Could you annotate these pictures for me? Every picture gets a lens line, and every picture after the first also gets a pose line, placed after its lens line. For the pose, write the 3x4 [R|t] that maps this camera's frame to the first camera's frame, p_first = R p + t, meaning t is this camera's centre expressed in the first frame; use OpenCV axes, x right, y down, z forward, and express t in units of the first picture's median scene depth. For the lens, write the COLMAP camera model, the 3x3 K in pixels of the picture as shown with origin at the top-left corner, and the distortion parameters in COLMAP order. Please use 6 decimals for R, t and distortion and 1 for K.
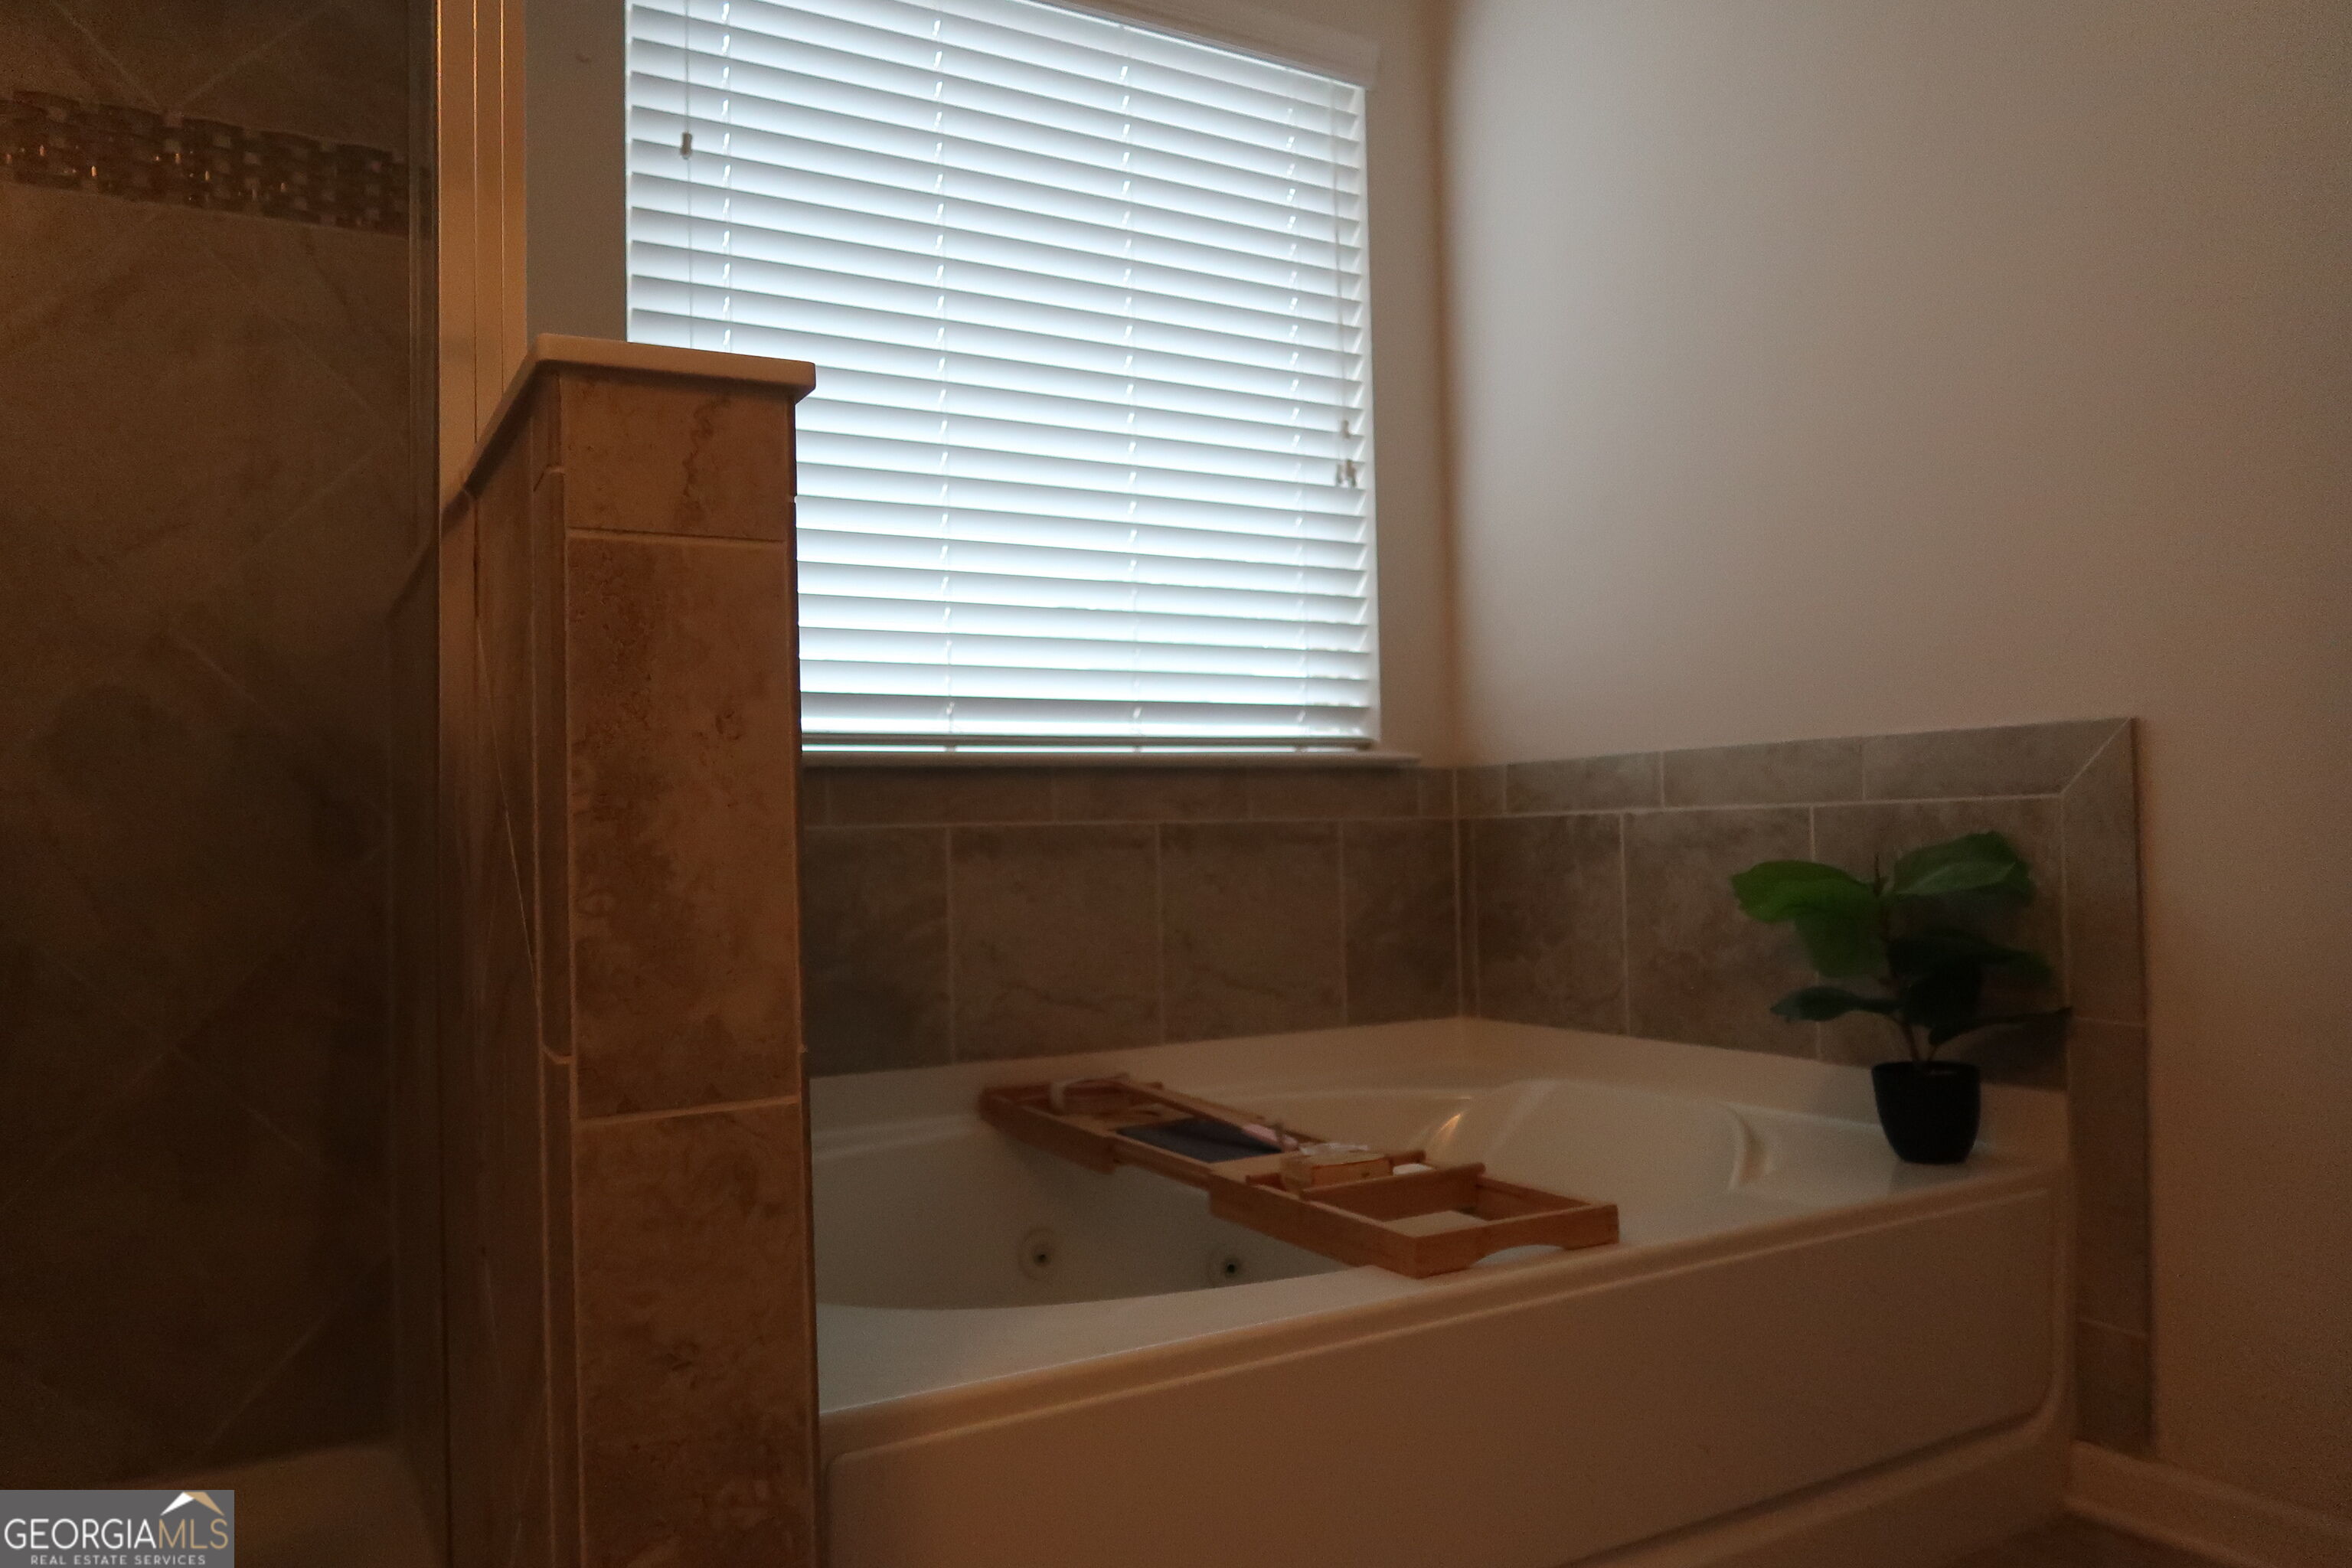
lens RADIAL K [[1627.3, 0, 1165.4], [0, 1627.3, 781.7], [0, 0, 1]] dist [-0.021810, 0.002939]
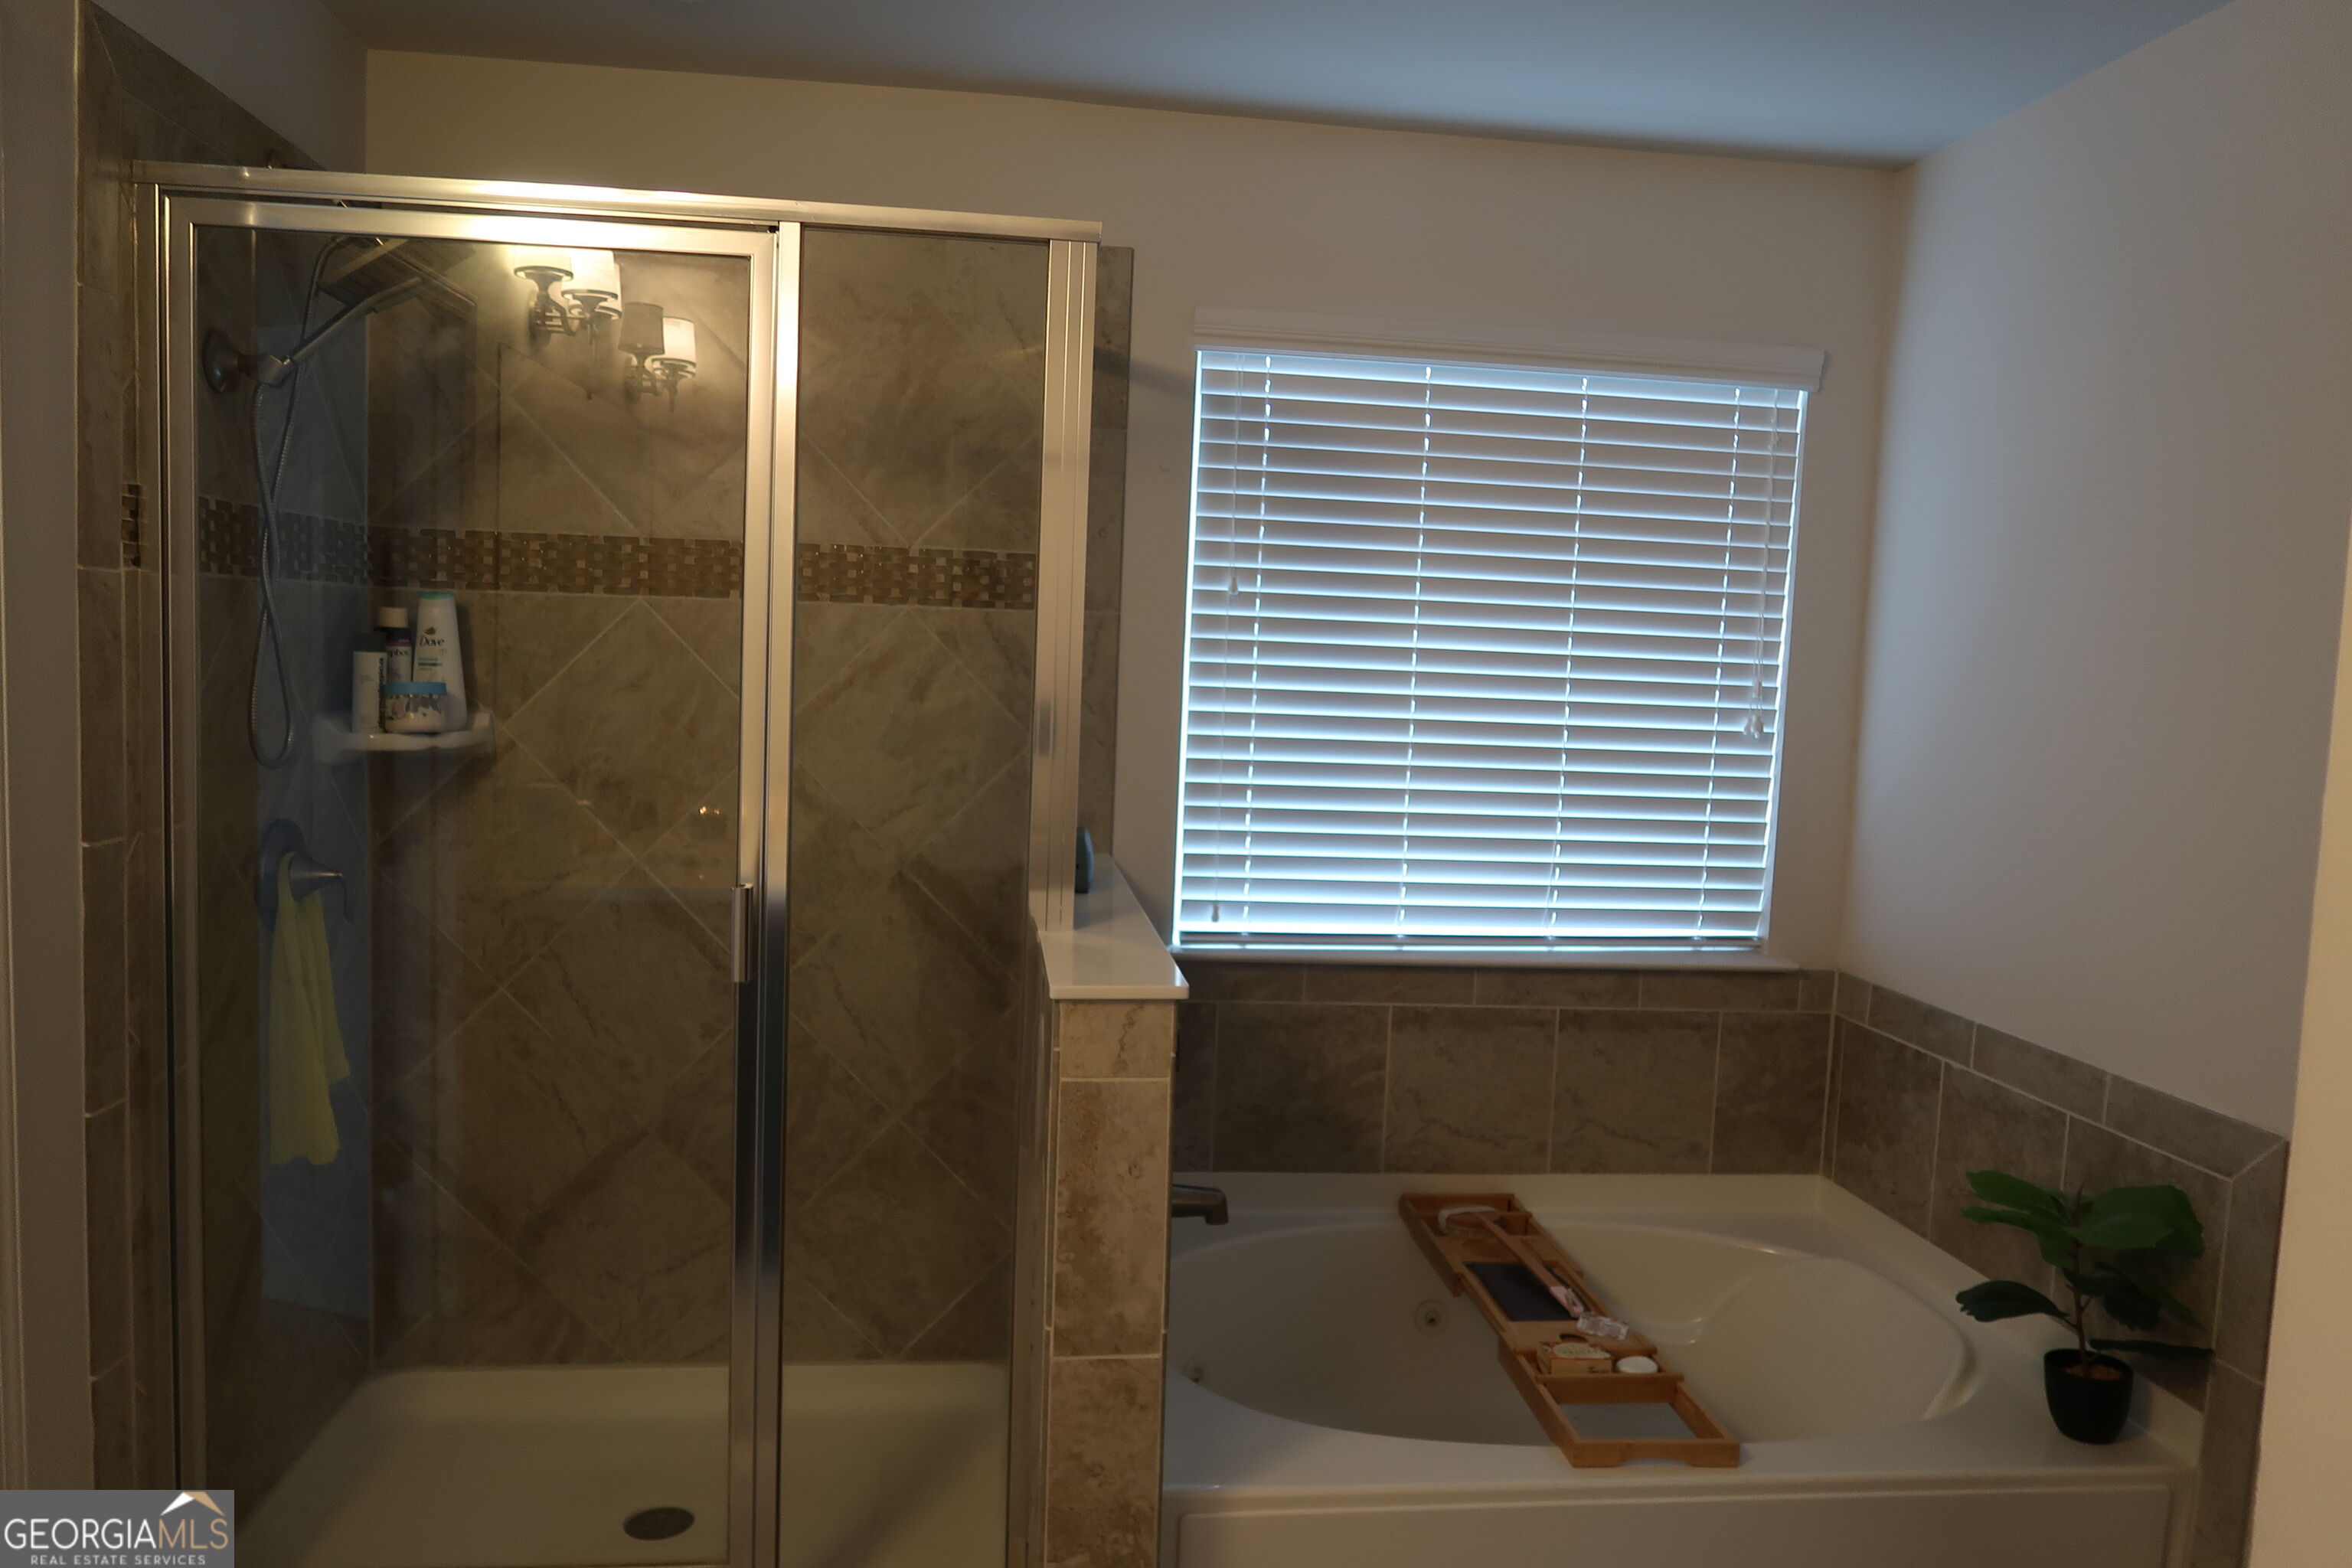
lens RADIAL K [[1627.3, 0, 1160.3], [0, 1627.3, 770.8], [0, 0, 1]] dist [-0.021810, 0.002939]
pose [[0.916097, 0.088144, -0.391148, 0.240952], [-0.046892, 0.992395, 0.113810, -0.366046], [0.398205, -0.085920, 0.913264, -0.369527]]
